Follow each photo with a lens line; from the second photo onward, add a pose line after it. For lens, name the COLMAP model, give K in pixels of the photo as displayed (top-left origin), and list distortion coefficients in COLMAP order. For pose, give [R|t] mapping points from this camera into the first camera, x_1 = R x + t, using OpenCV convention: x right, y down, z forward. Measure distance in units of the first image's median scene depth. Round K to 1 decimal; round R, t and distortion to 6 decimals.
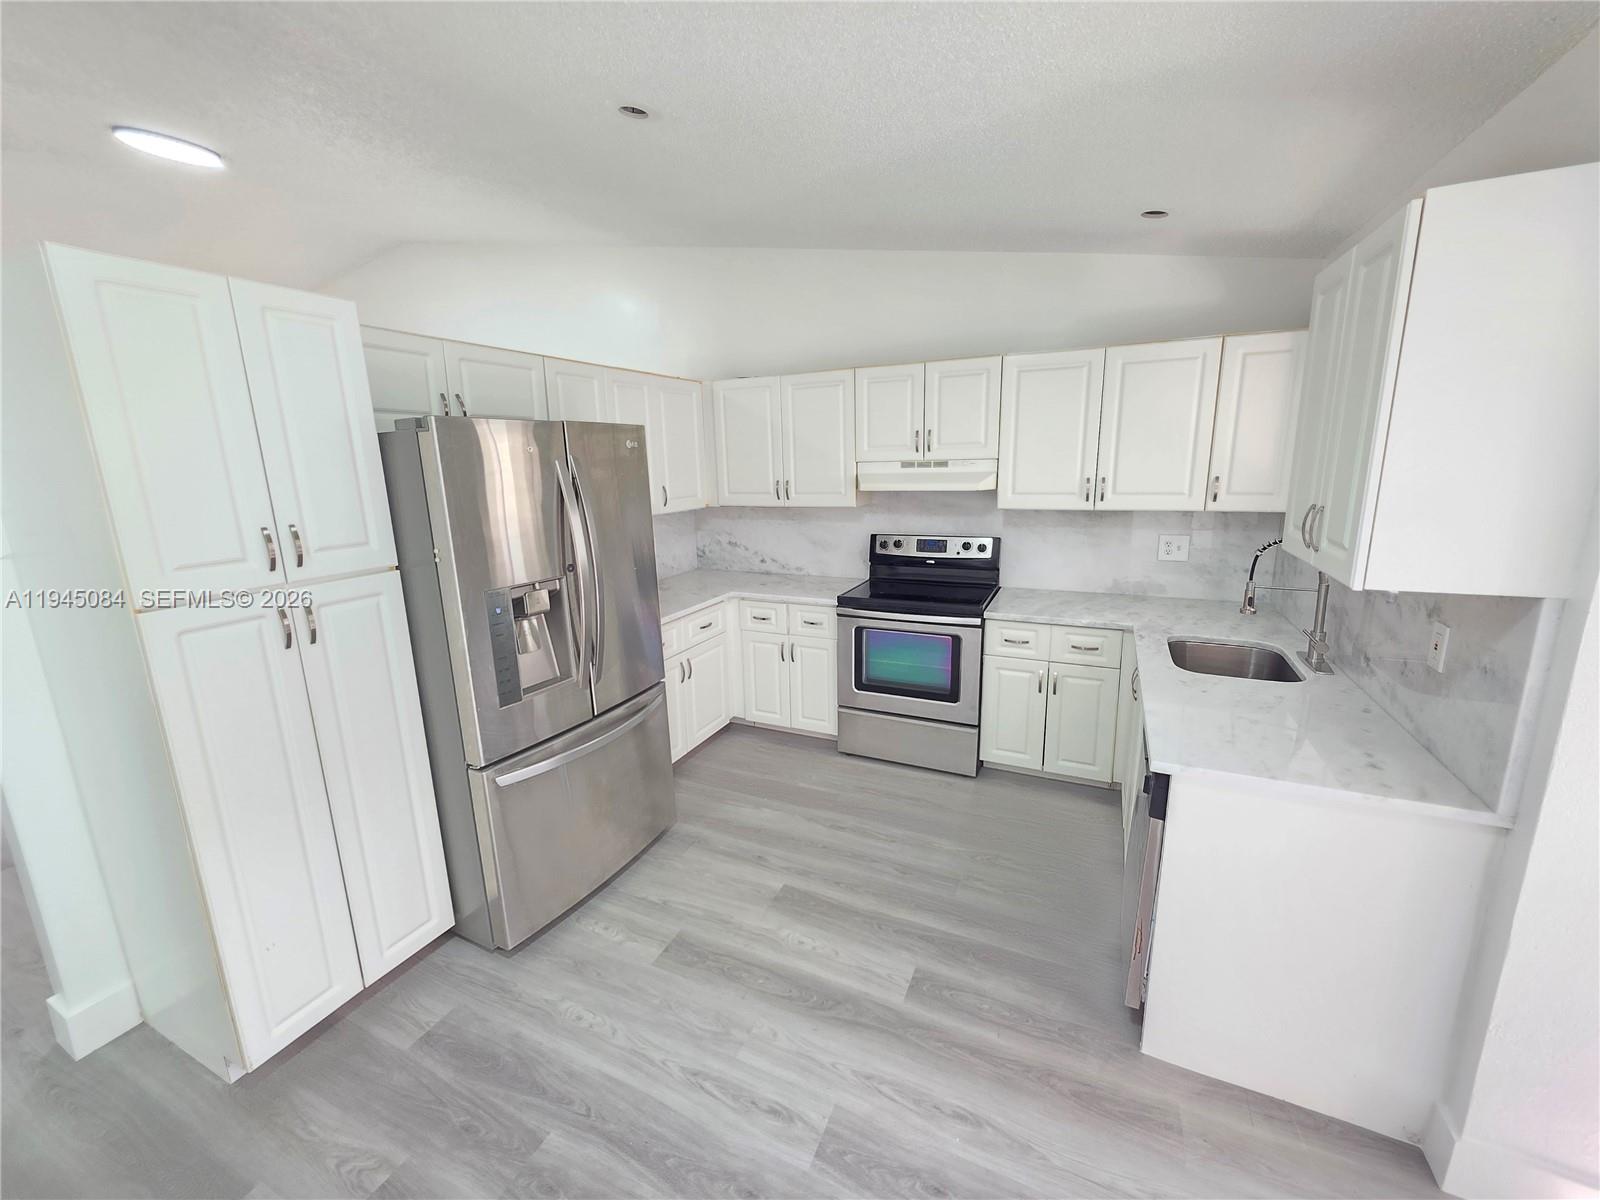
lens RADIAL K [[641.1, 0, 792.5], [0, 641.1, 596.8], [0, 0, 1]] dist [0.001477, -0.000015]
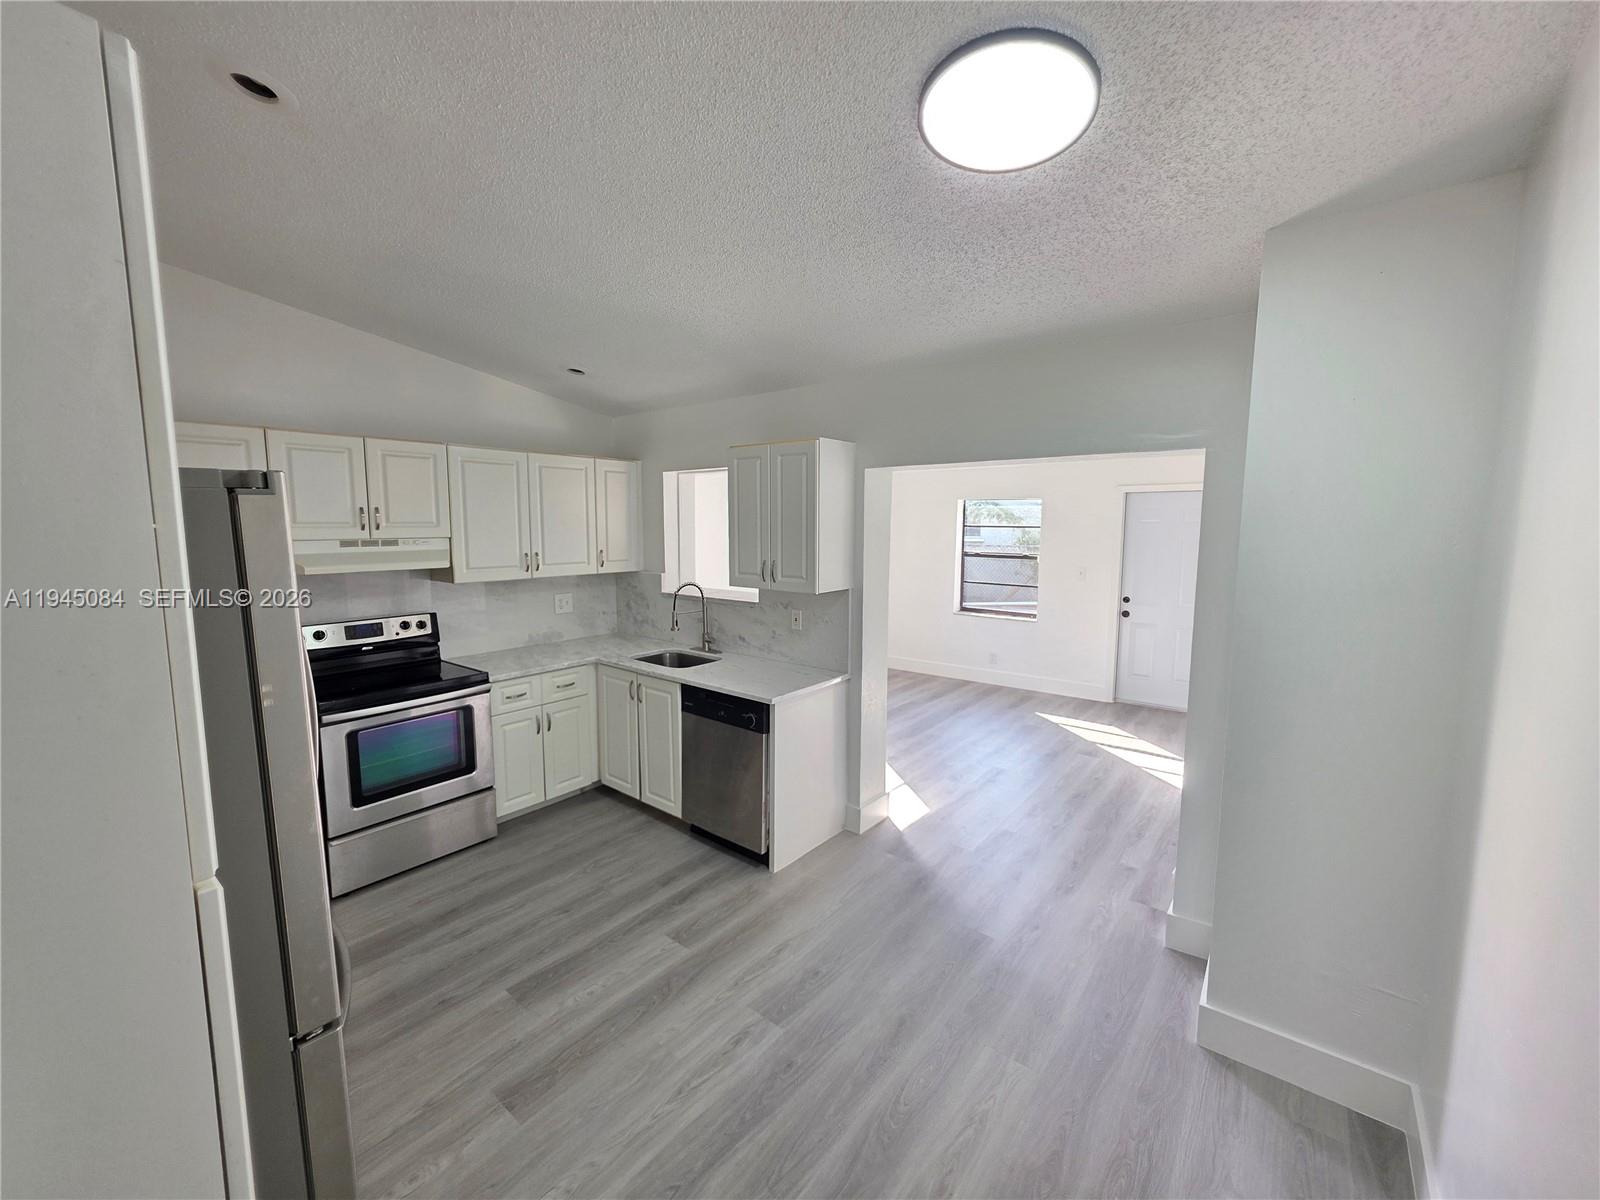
lens RADIAL K [[641.1, 0, 792.5], [0, 641.1, 596.8], [0, 0, 1]] dist [0.001477, -0.000015]
pose [[0.236263, -0.085723, 0.967900, -0.681803], [0.202432, 0.978587, 0.037256, -0.049845], [-0.950369, 0.187132, 0.248557, 0.244766]]
